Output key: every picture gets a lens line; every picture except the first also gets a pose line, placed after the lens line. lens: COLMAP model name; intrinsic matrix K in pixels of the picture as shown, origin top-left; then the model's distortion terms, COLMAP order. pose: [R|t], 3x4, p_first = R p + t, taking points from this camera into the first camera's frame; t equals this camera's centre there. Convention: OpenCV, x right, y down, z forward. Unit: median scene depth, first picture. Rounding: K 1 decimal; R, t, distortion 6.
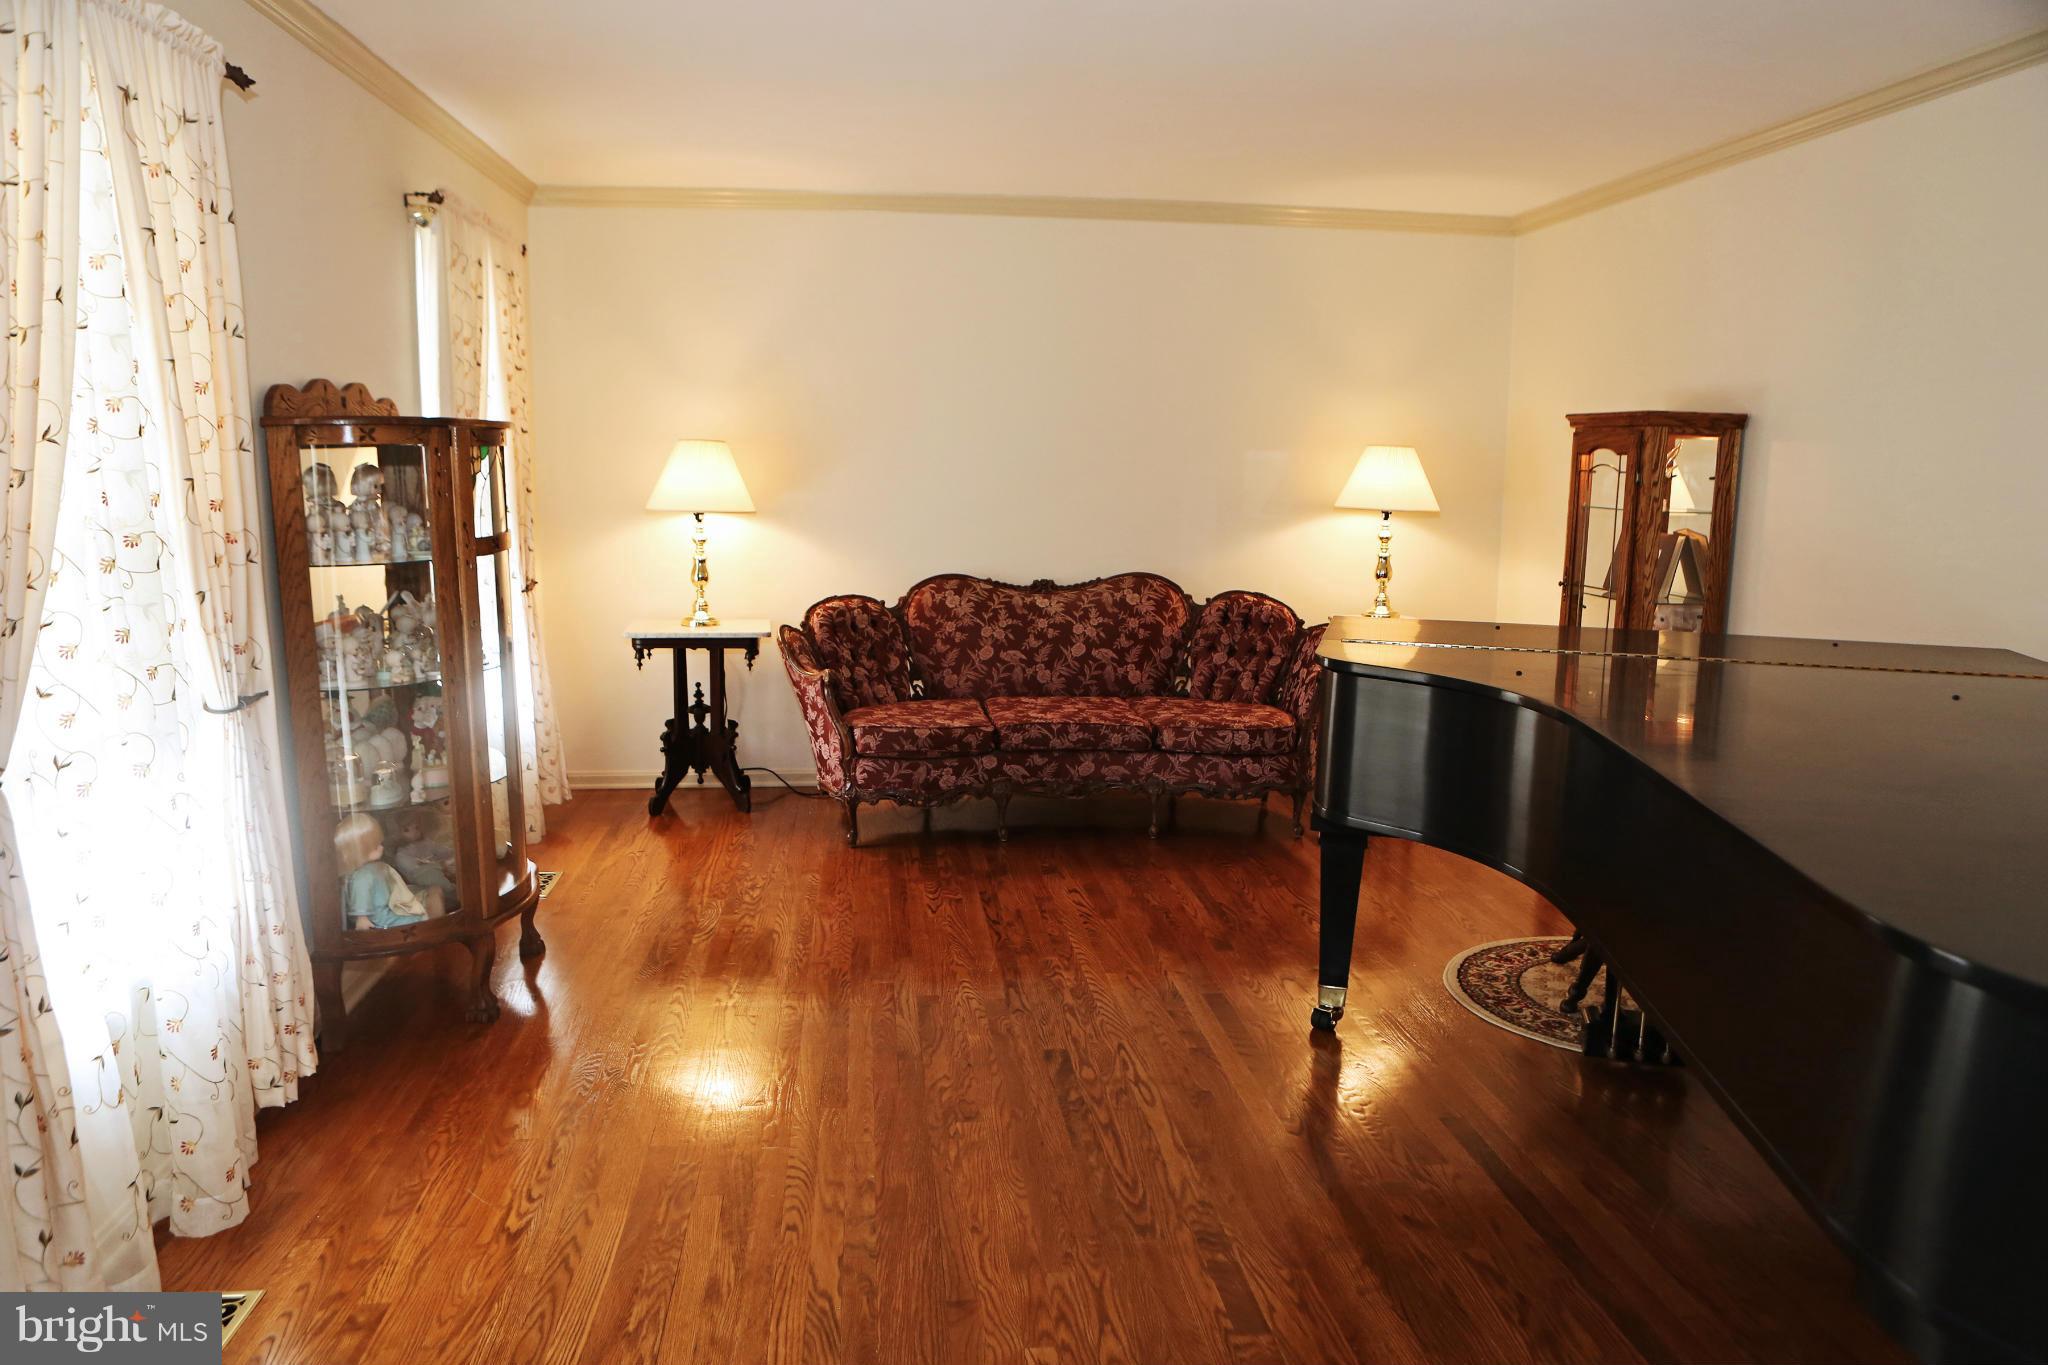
lens RADIAL K [[1414.0, 0, 1024.6], [0, 1414.0, 698.5], [0, 0, 1]] dist [-0.103653, 0.080236]
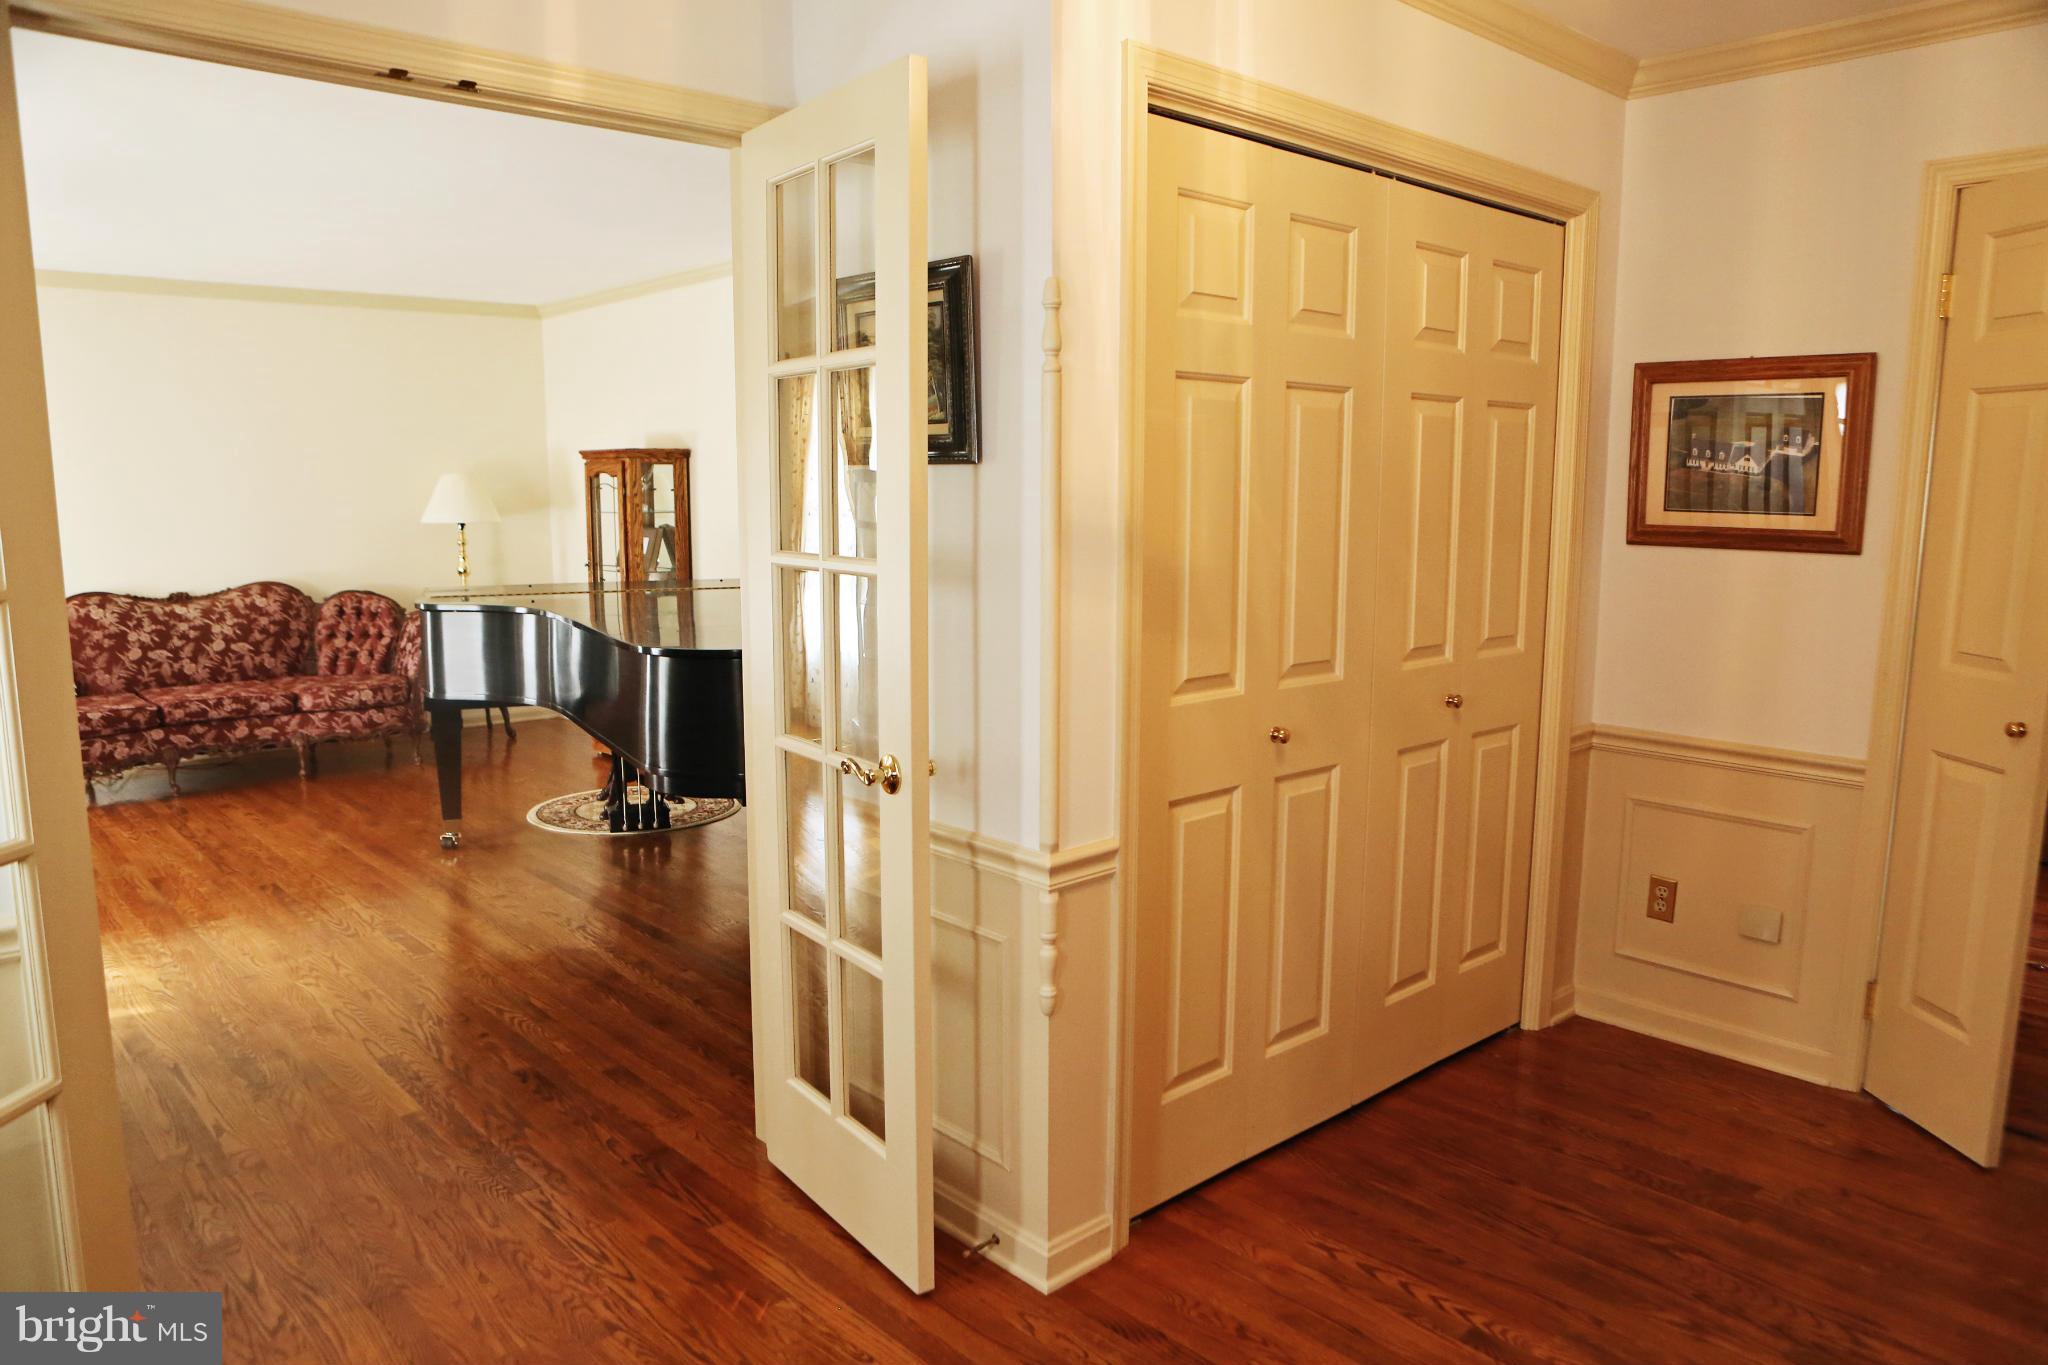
lens RADIAL K [[1414.0, 0, 1024.6], [0, 1414.0, 698.5], [0, 0, 1]] dist [-0.103653, 0.080236]
pose [[0.813339, -0.102857, 0.572626, -0.091466], [0.111740, 0.993541, 0.019752, 0.073518], [-0.570959, 0.047920, 0.819579, -0.434462]]
